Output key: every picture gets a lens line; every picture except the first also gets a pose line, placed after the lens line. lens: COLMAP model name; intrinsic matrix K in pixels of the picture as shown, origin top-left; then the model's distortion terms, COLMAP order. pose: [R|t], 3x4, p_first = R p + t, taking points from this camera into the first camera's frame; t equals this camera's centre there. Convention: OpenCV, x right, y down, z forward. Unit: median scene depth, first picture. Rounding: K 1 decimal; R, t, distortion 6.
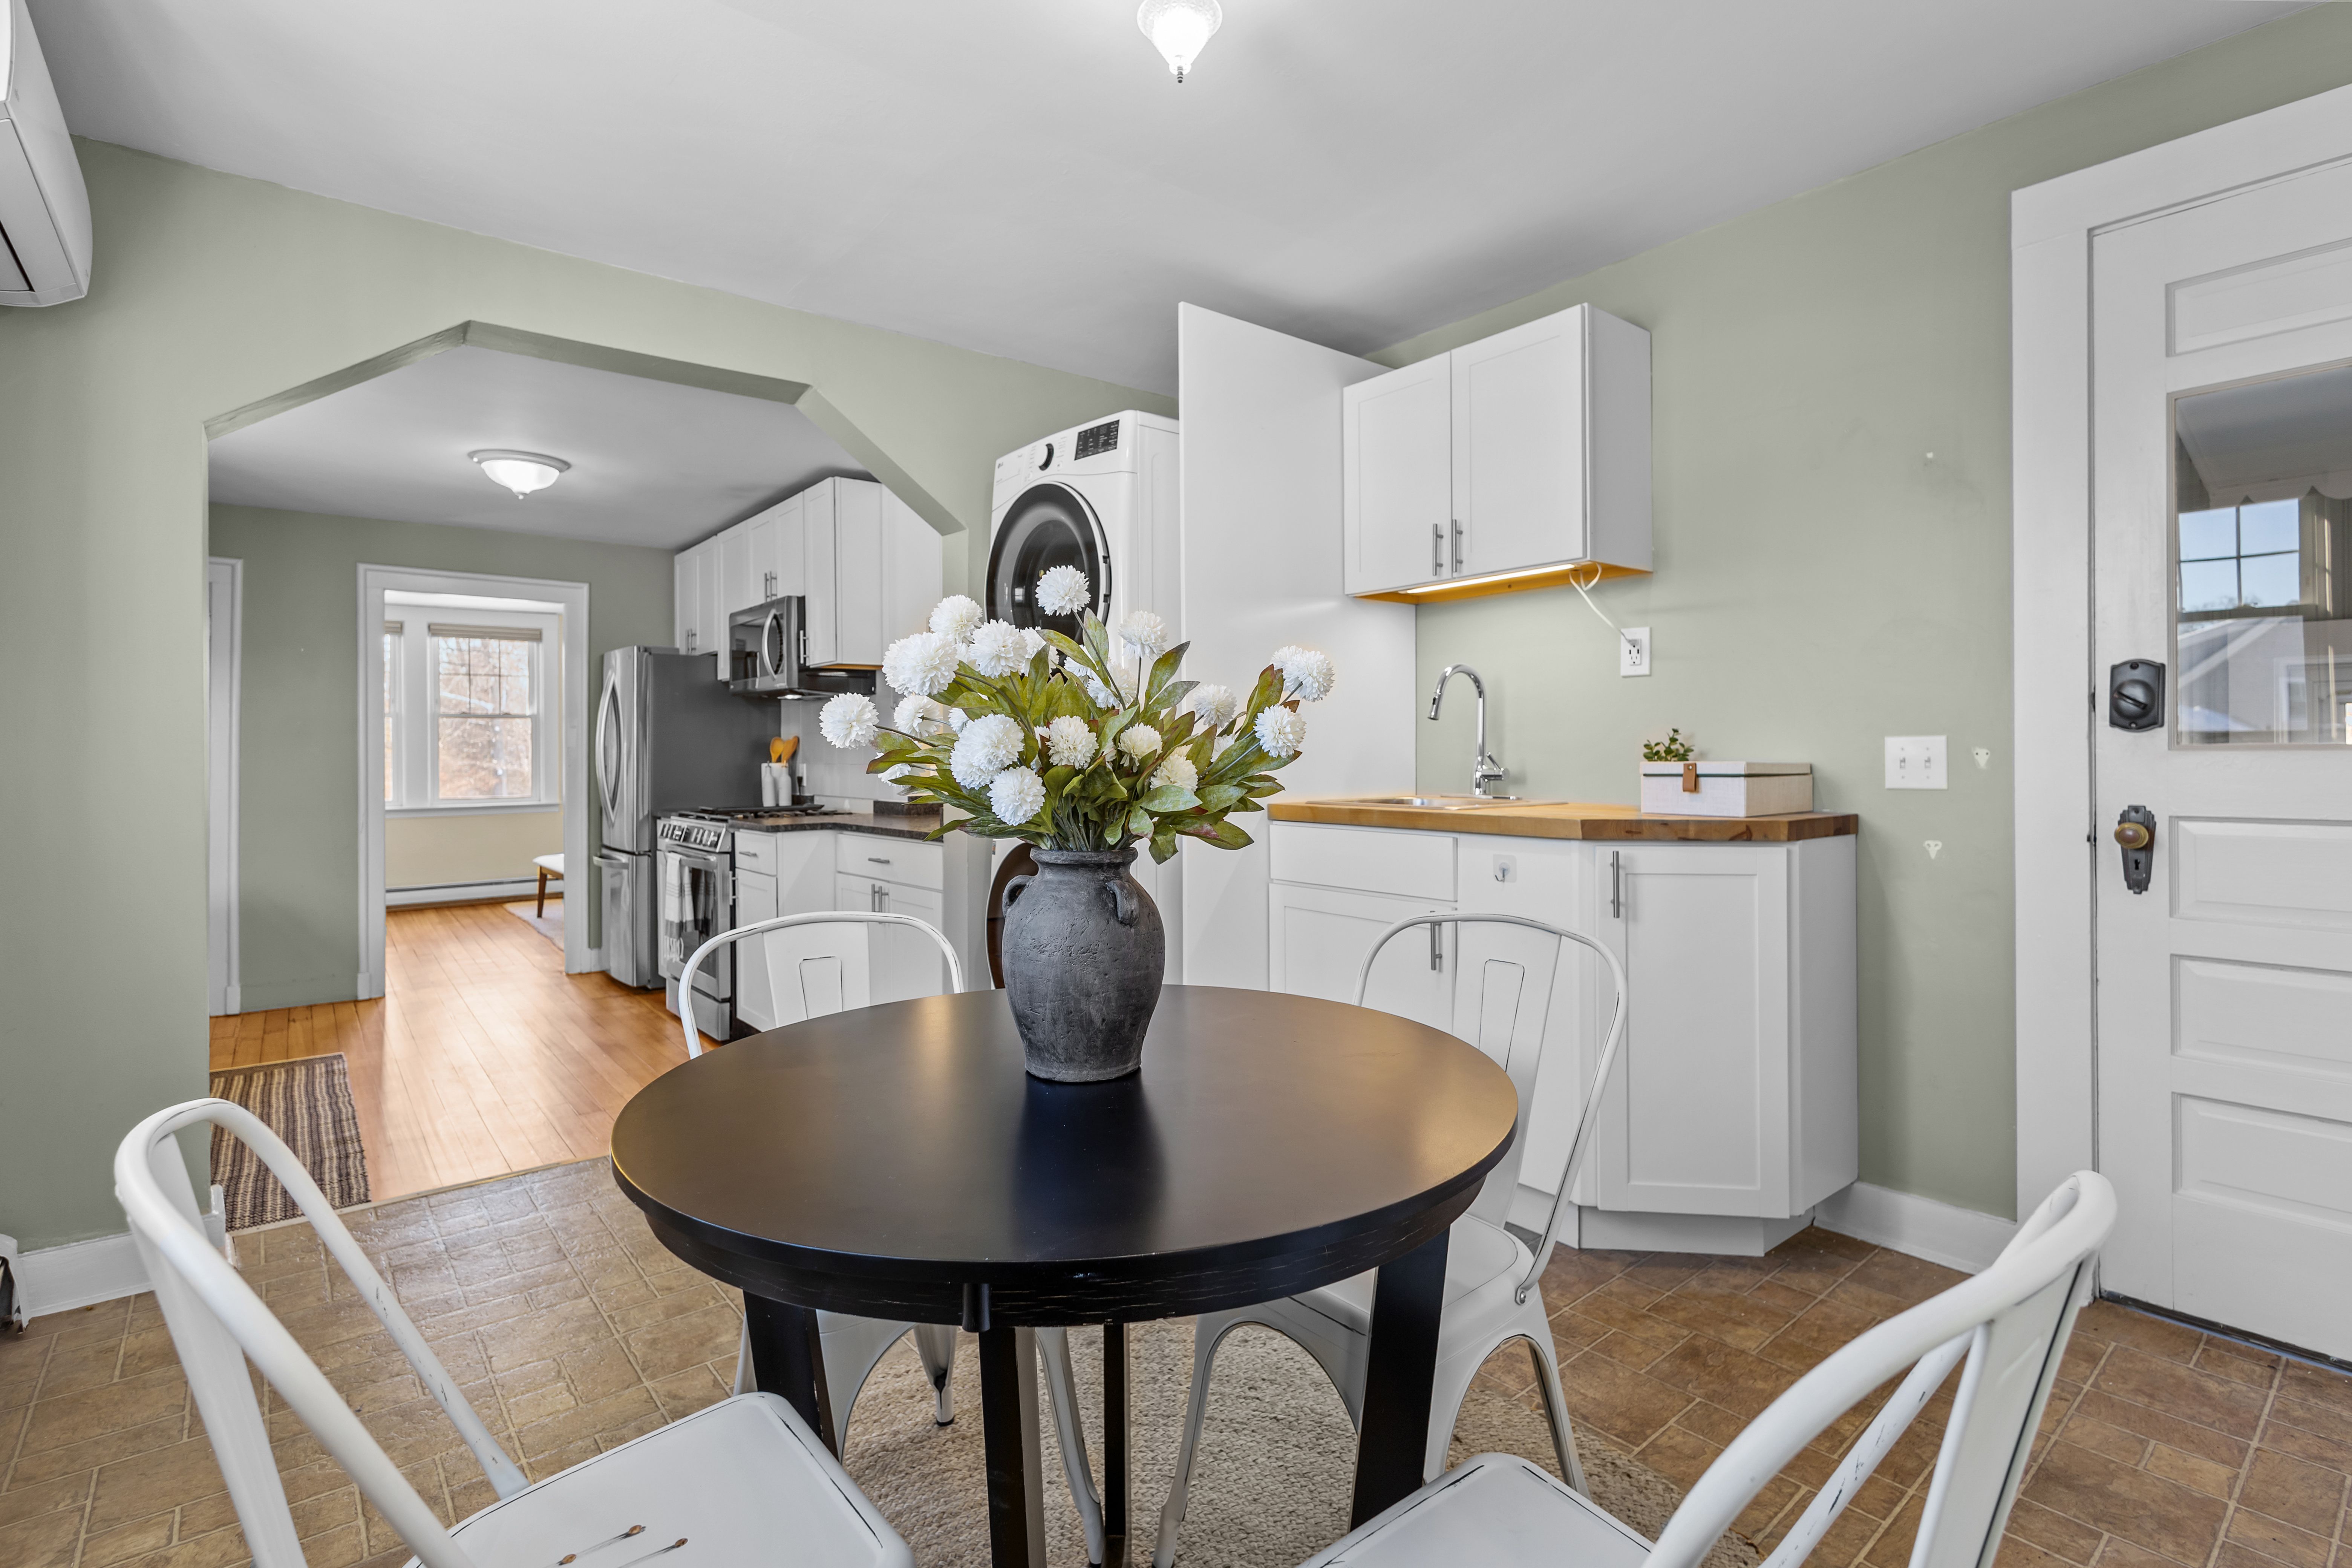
lens RADIAL K [[1102.0, 0, 1175.1], [0, 1102.0, 766.7], [0, 0, 1]] dist [0.001715, 0.000073]
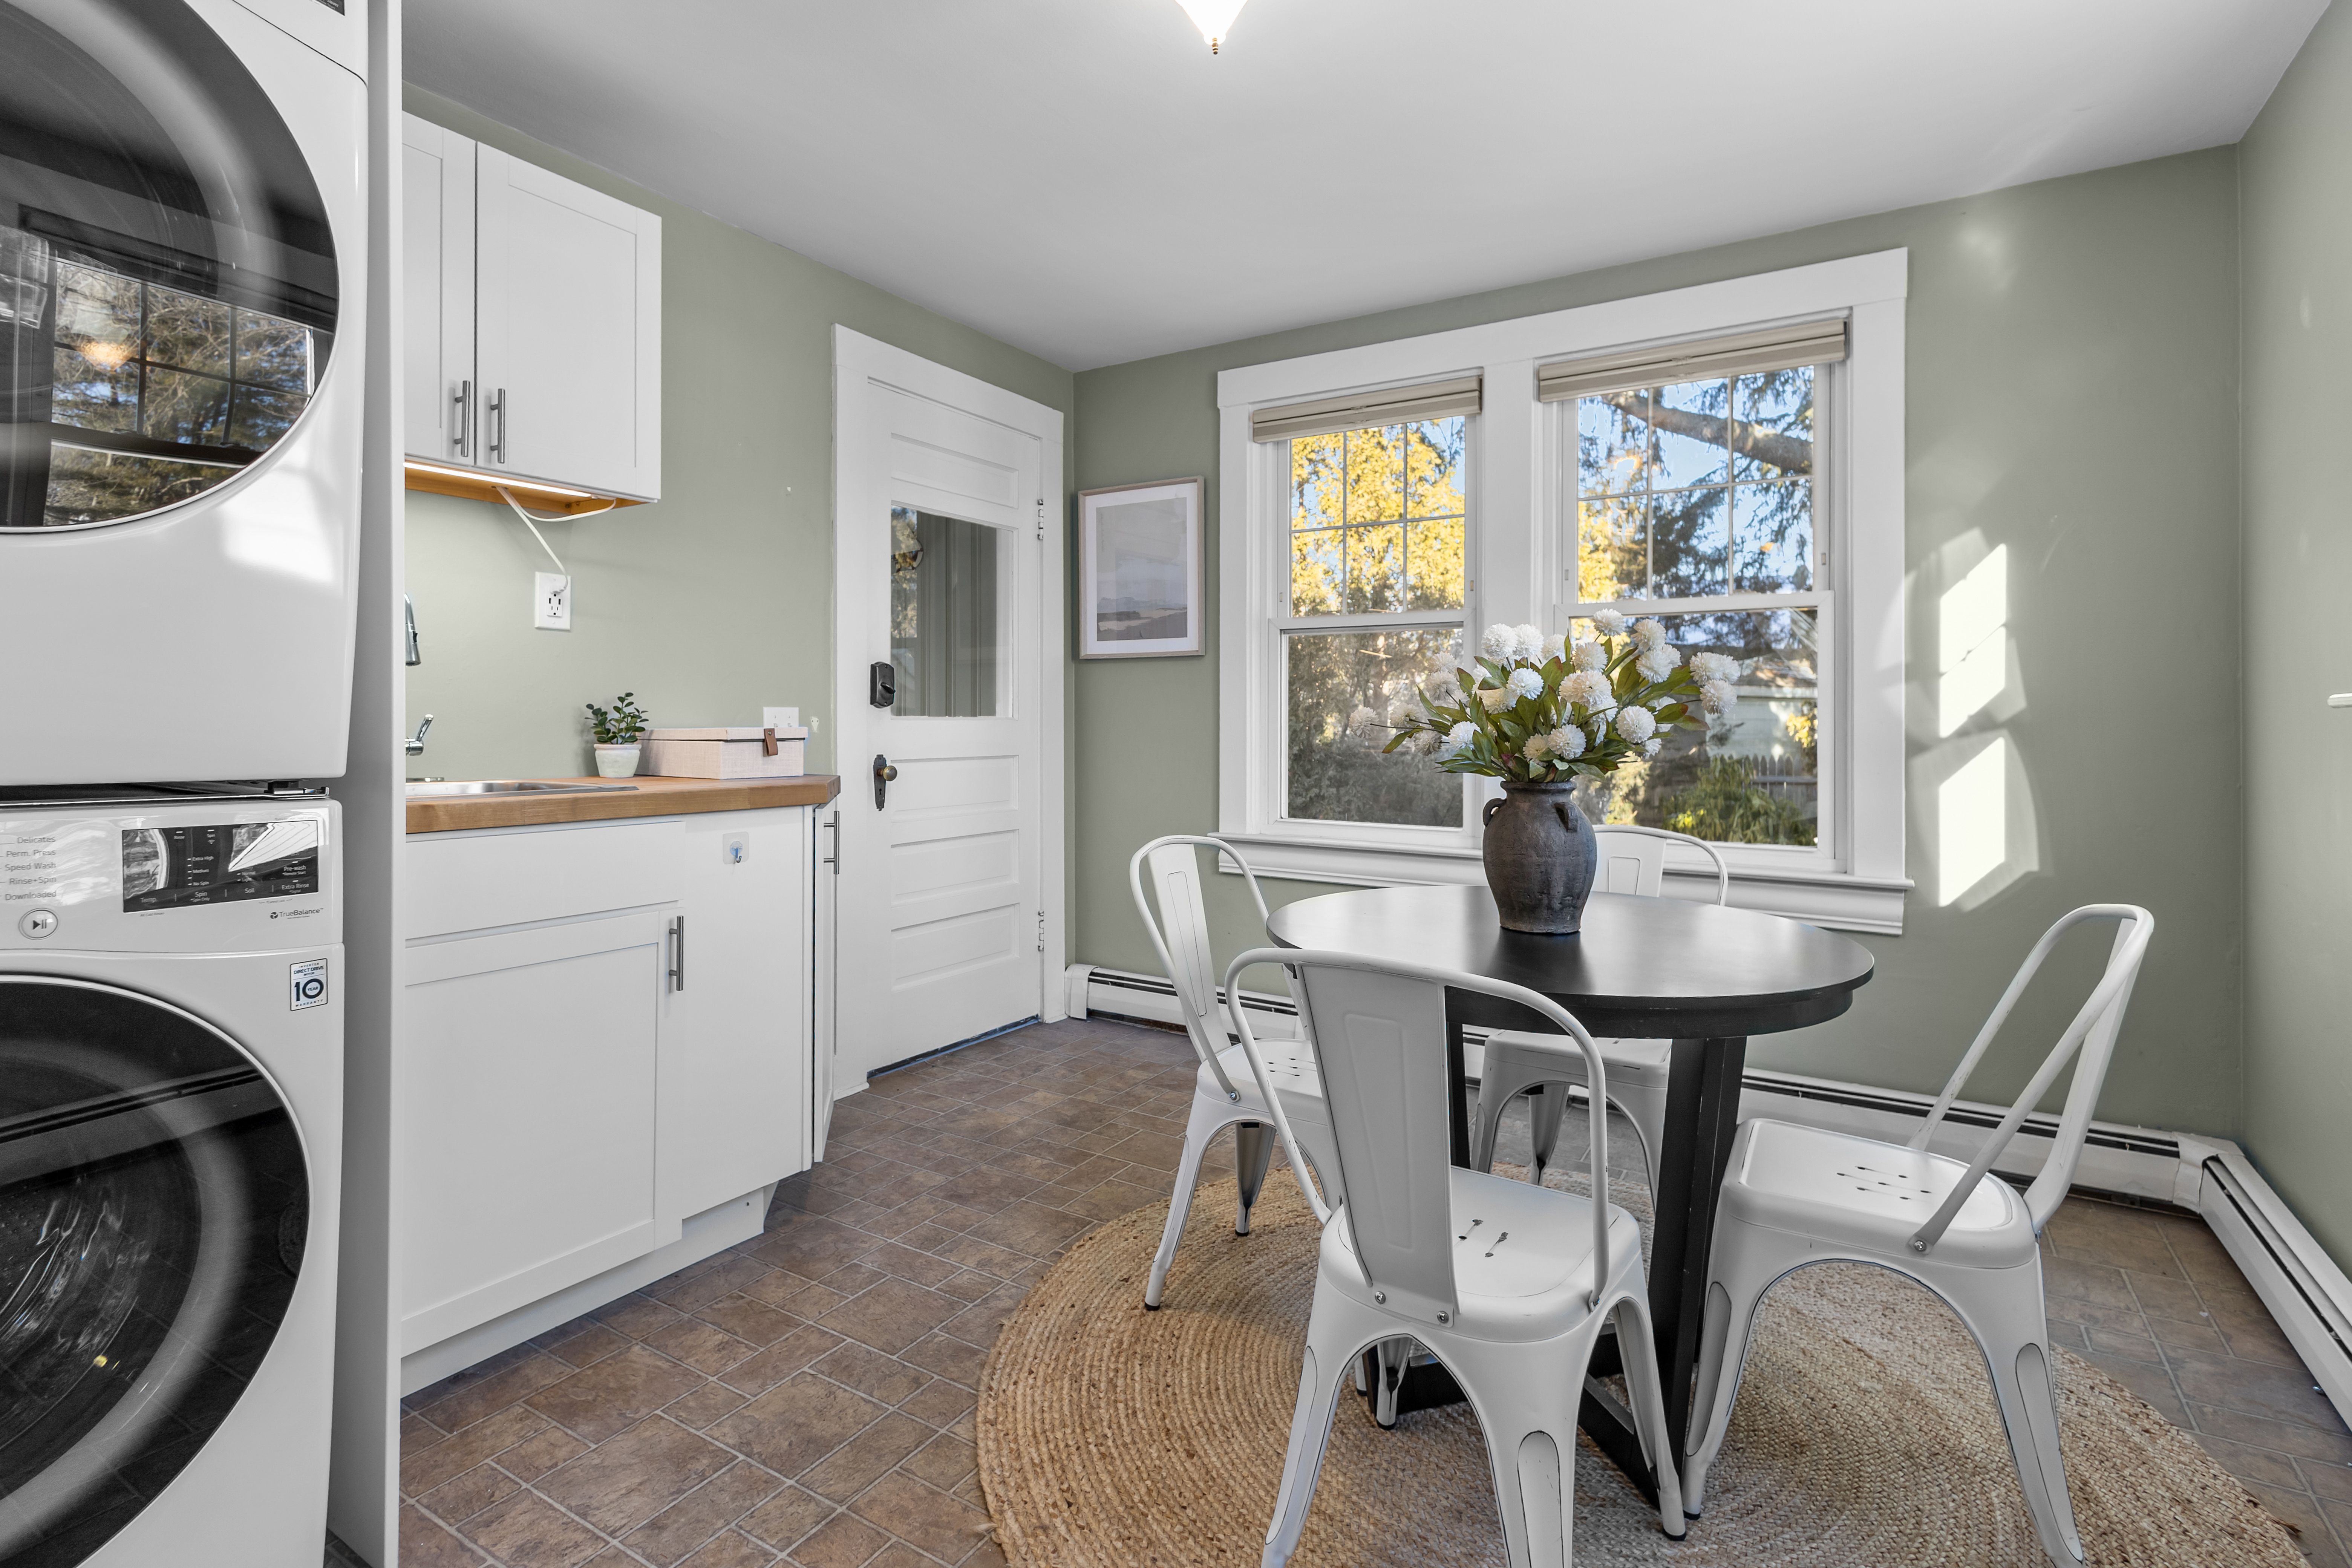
lens RADIAL K [[1118.4, 0, 1174.9], [0, 1118.4, 719.5], [0, 0, 1]] dist [-0.000330, -0.000542]
pose [[-0.322190, 0.004567, 0.946664, -0.774160], [0.002576, 0.999989, -0.003948, -0.007718], [-0.946671, 0.001166, -0.322198, 1.106422]]
